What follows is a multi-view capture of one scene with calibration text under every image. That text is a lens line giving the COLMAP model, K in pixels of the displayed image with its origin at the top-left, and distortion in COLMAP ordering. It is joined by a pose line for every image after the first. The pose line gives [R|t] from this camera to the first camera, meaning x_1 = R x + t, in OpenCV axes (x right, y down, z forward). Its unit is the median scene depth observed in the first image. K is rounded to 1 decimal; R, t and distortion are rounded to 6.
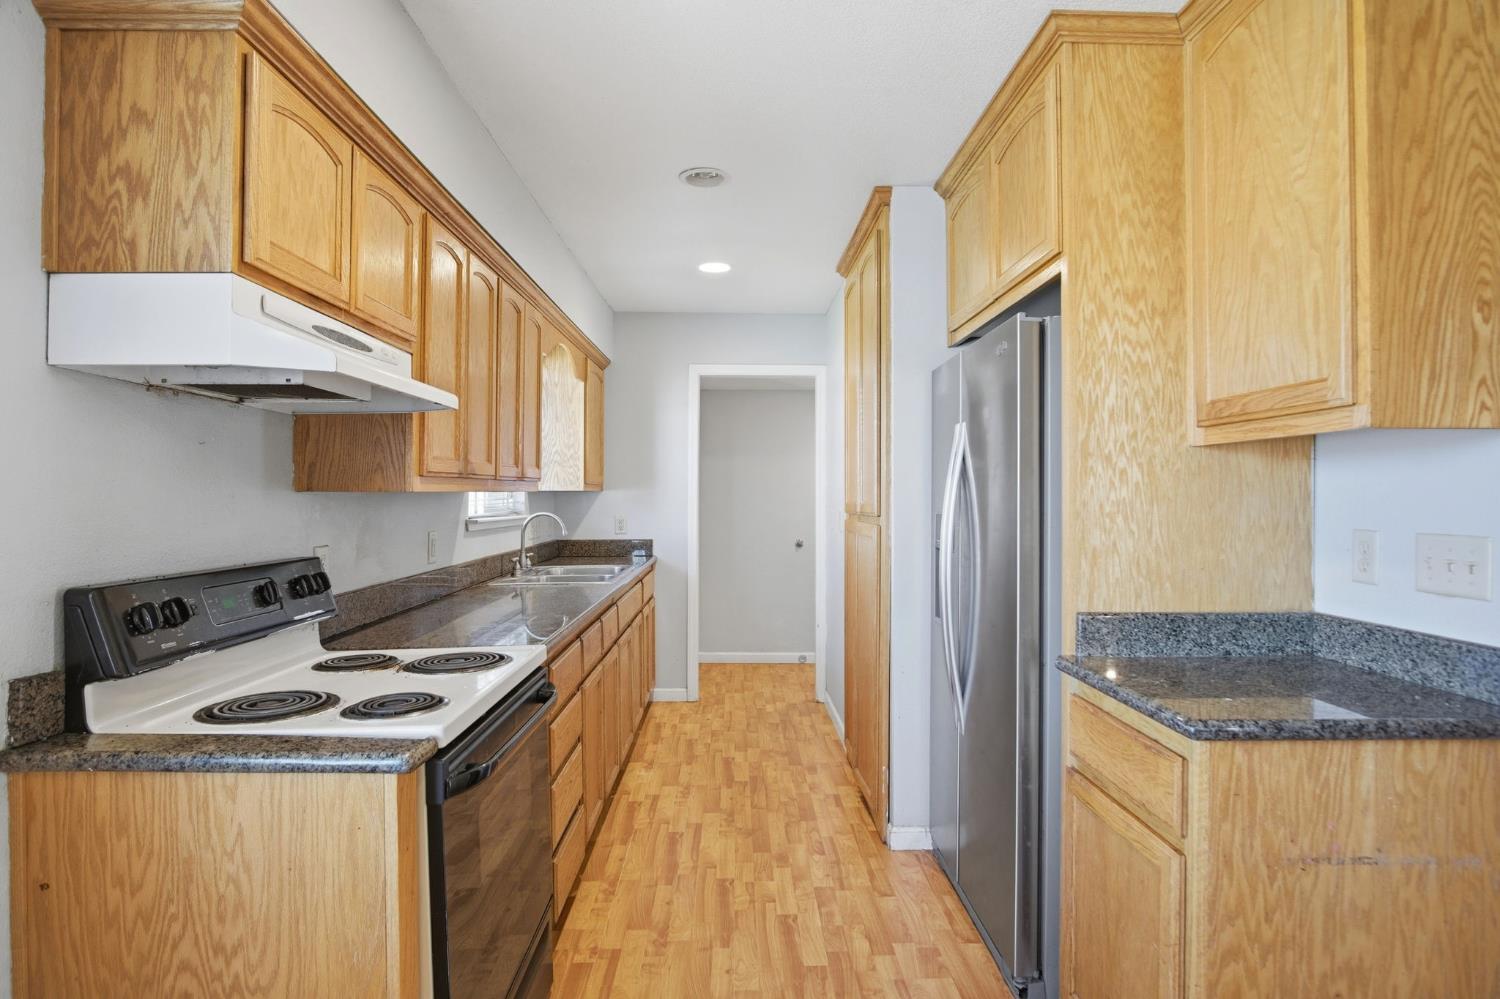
lens RADIAL K [[814.9, 0, 740.0], [0, 814.9, 493.1], [0, 0, 1]] dist [-0.029435, 0.006148]
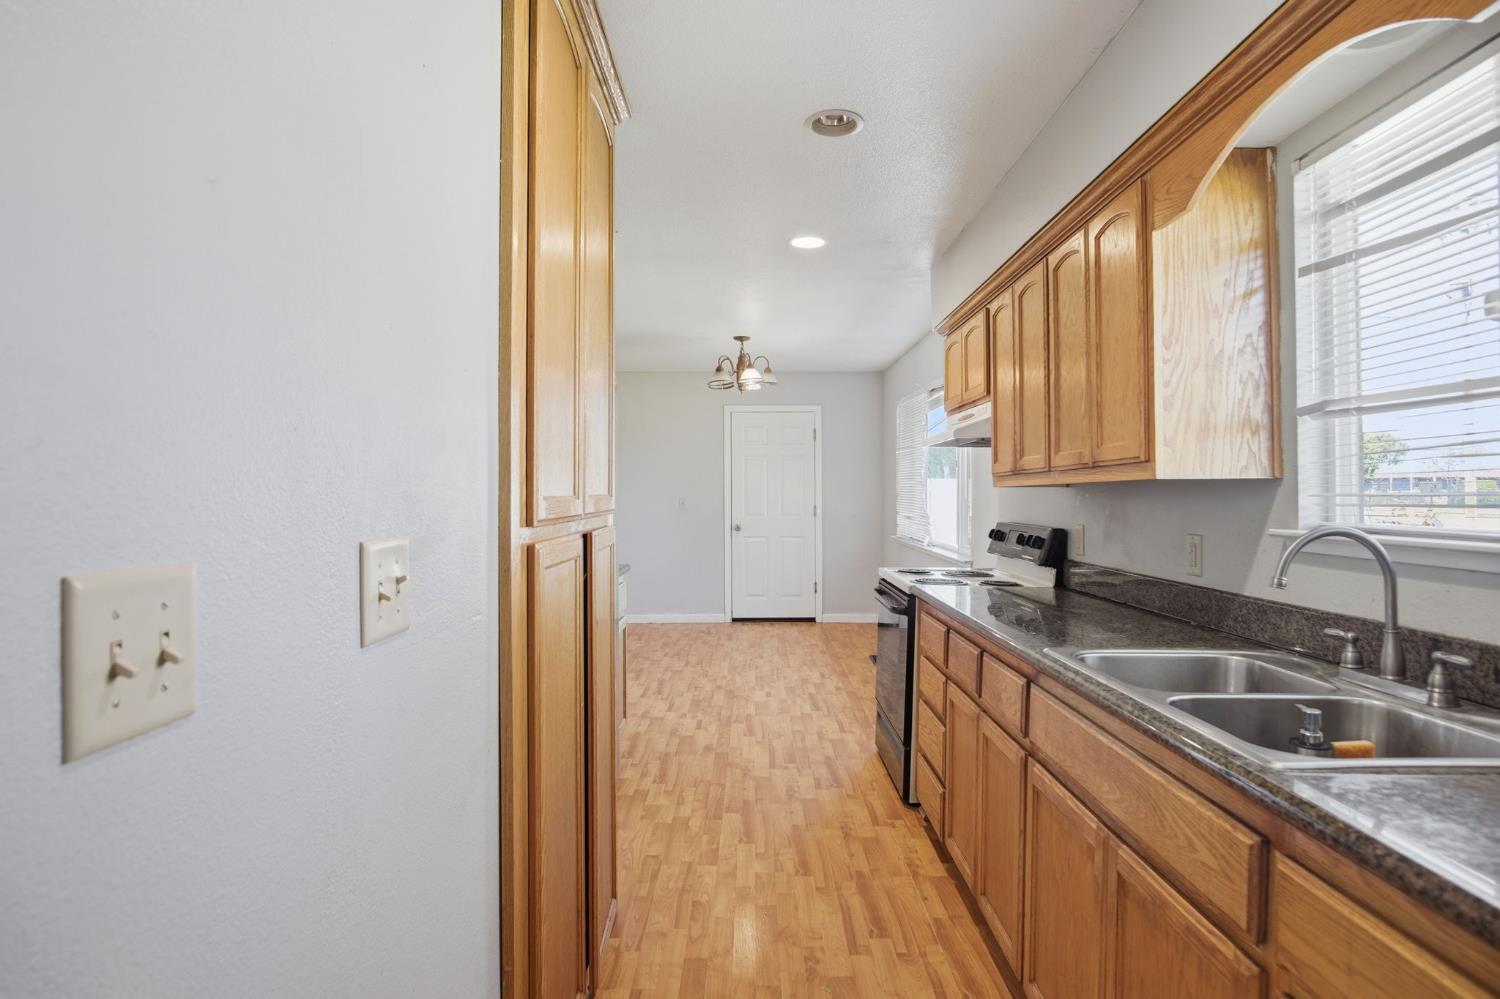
lens RADIAL K [[814.9, 0, 749.9], [0, 814.9, 497.5], [0, 0, 1]] dist [-0.029435, 0.006148]
pose [[-0.999939, -0.002948, 0.010648, 0.041904], [-0.002938, 0.999995, 0.000935, 0.016041], [-0.010651, 0.000904, -0.999943, 2.144185]]
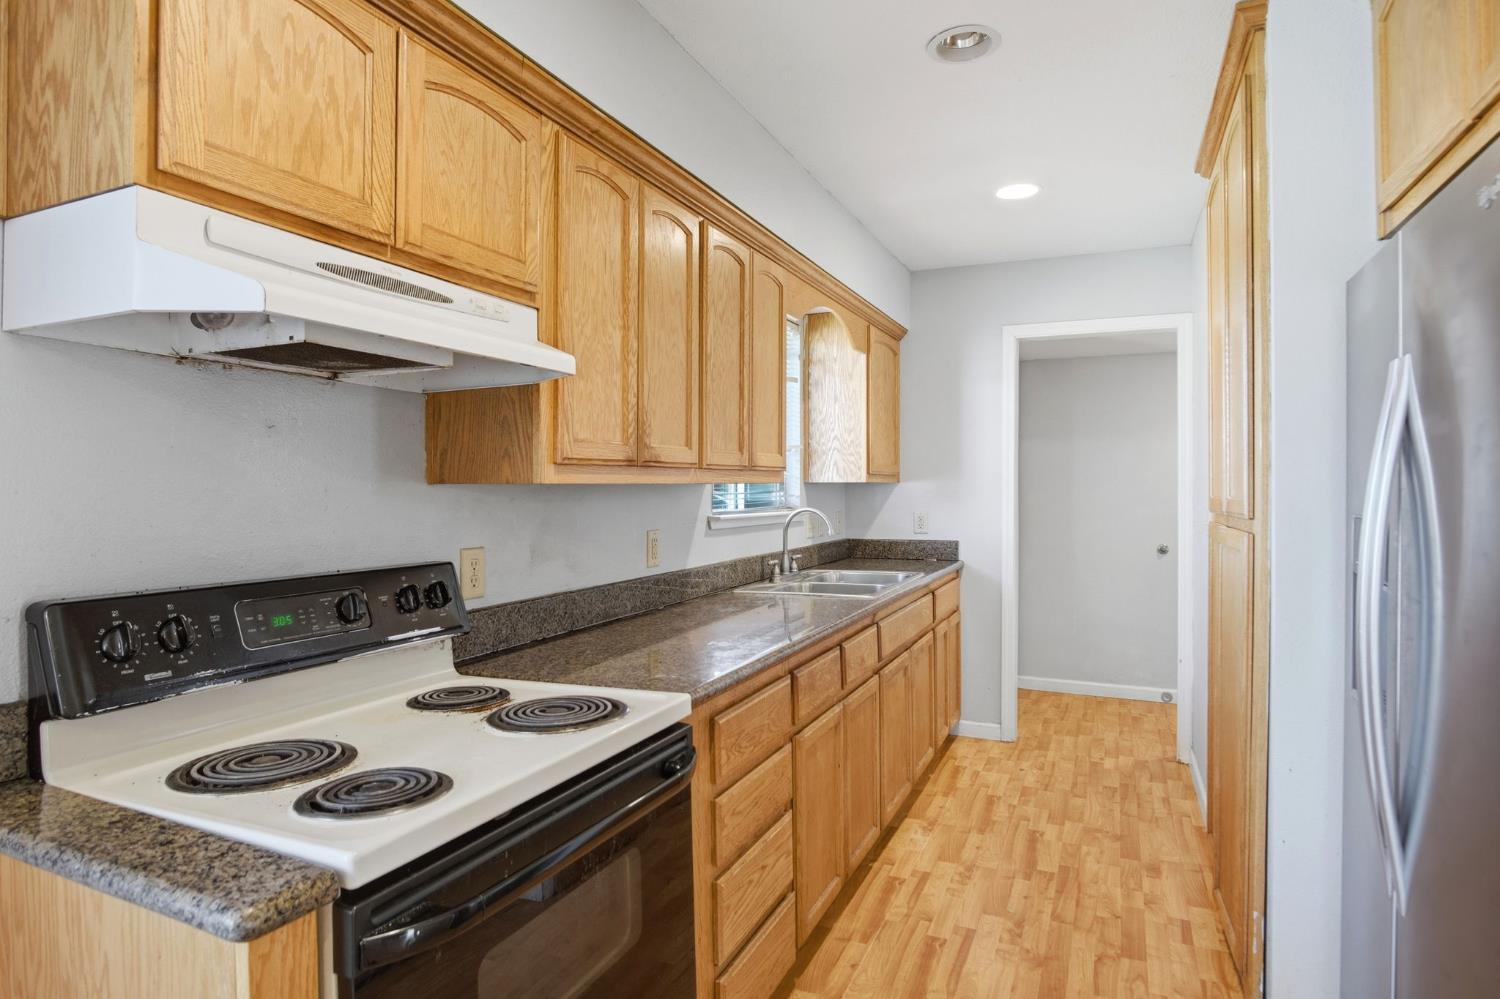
lens RADIAL K [[814.9, 0, 750.4], [0, 814.9, 489.3], [0, 0, 1]] dist [-0.029435, 0.006148]
pose [[0.907119, -0.001695, -0.420870, 0.097468], [0.003531, 0.999987, 0.003582, 0.001342], [0.420859, -0.004735, 0.907114, 0.311861]]
